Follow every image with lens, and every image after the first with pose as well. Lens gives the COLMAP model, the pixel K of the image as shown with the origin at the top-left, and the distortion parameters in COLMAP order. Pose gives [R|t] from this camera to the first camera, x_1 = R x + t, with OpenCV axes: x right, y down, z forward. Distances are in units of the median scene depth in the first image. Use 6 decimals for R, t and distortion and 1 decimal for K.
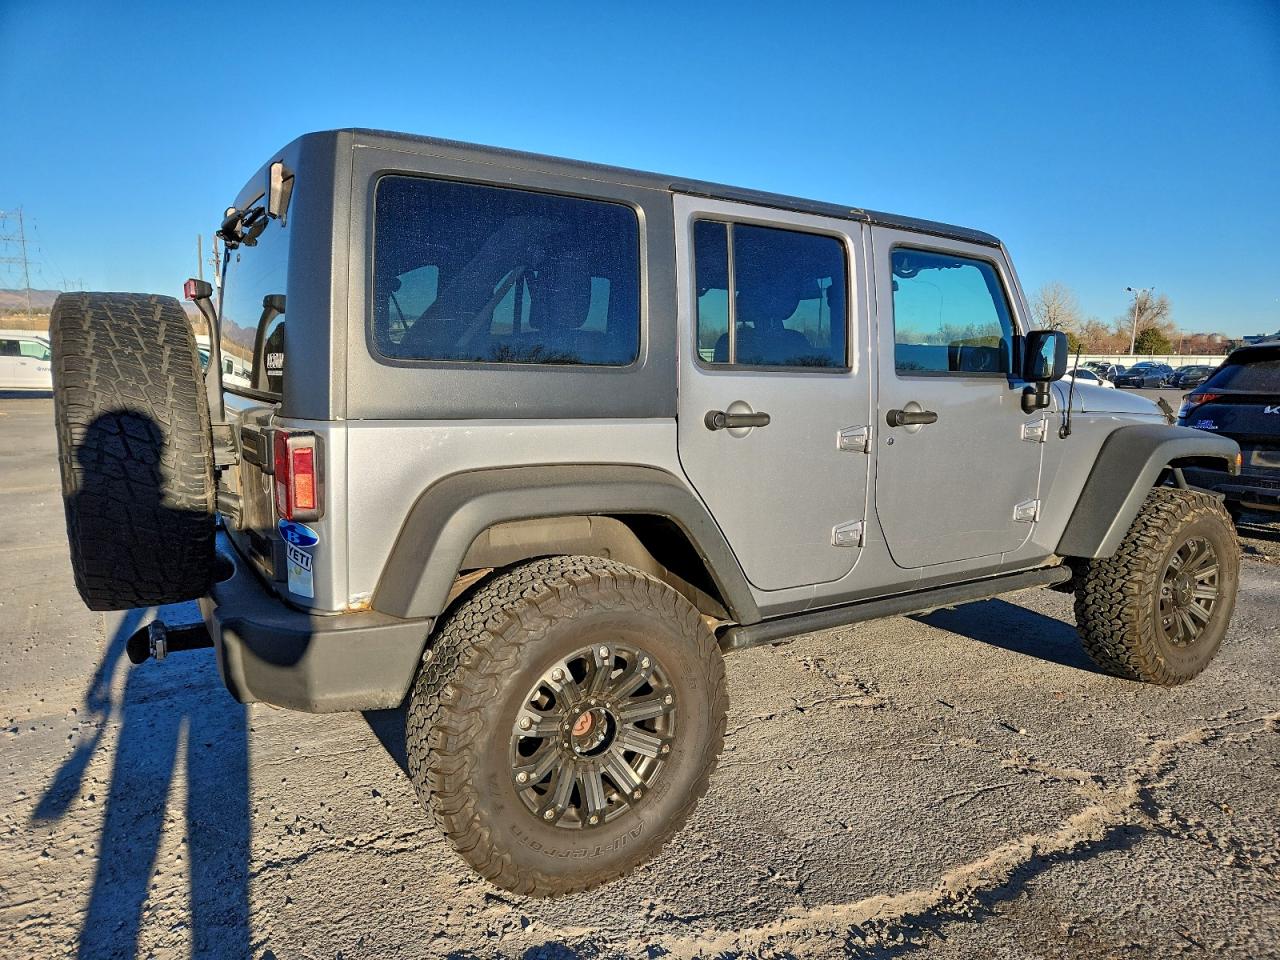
lens RADIAL K [[862.8, 0, 649.8], [0, 862.8, 481.2], [0, 0, 1]] dist [-0.000457, -0.002468]
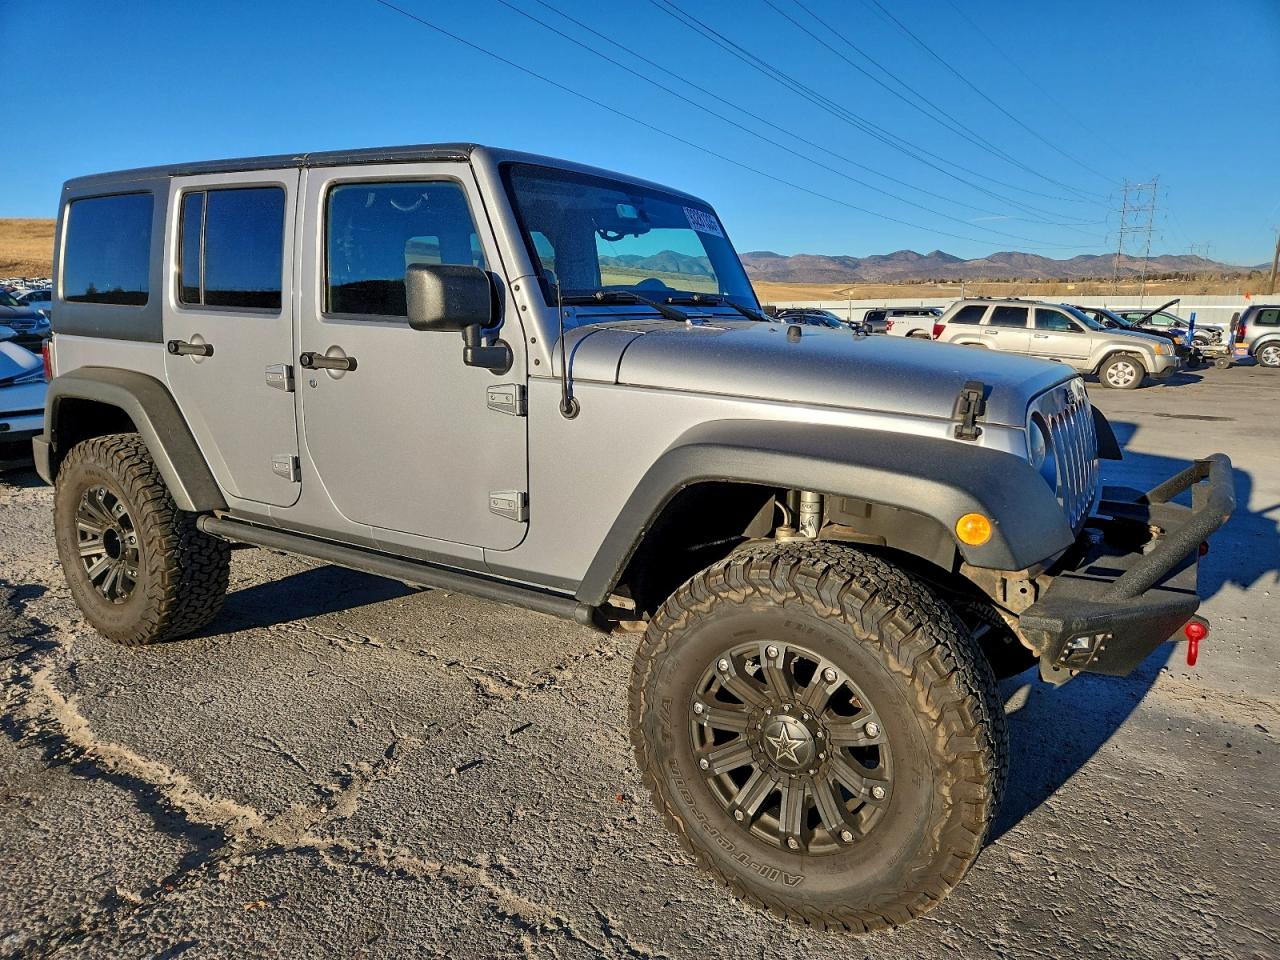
lens RADIAL K [[826.6, 0, 640.2], [0, 826.6, 500.6], [0, 0, 1]] dist [0.066201, -0.067177]
pose [[0.453869, 0.170573, -0.874590, 1.500513], [-0.161727, 0.980975, 0.107393, -0.088683], [0.876269, 0.092703, 0.472820, 0.999104]]
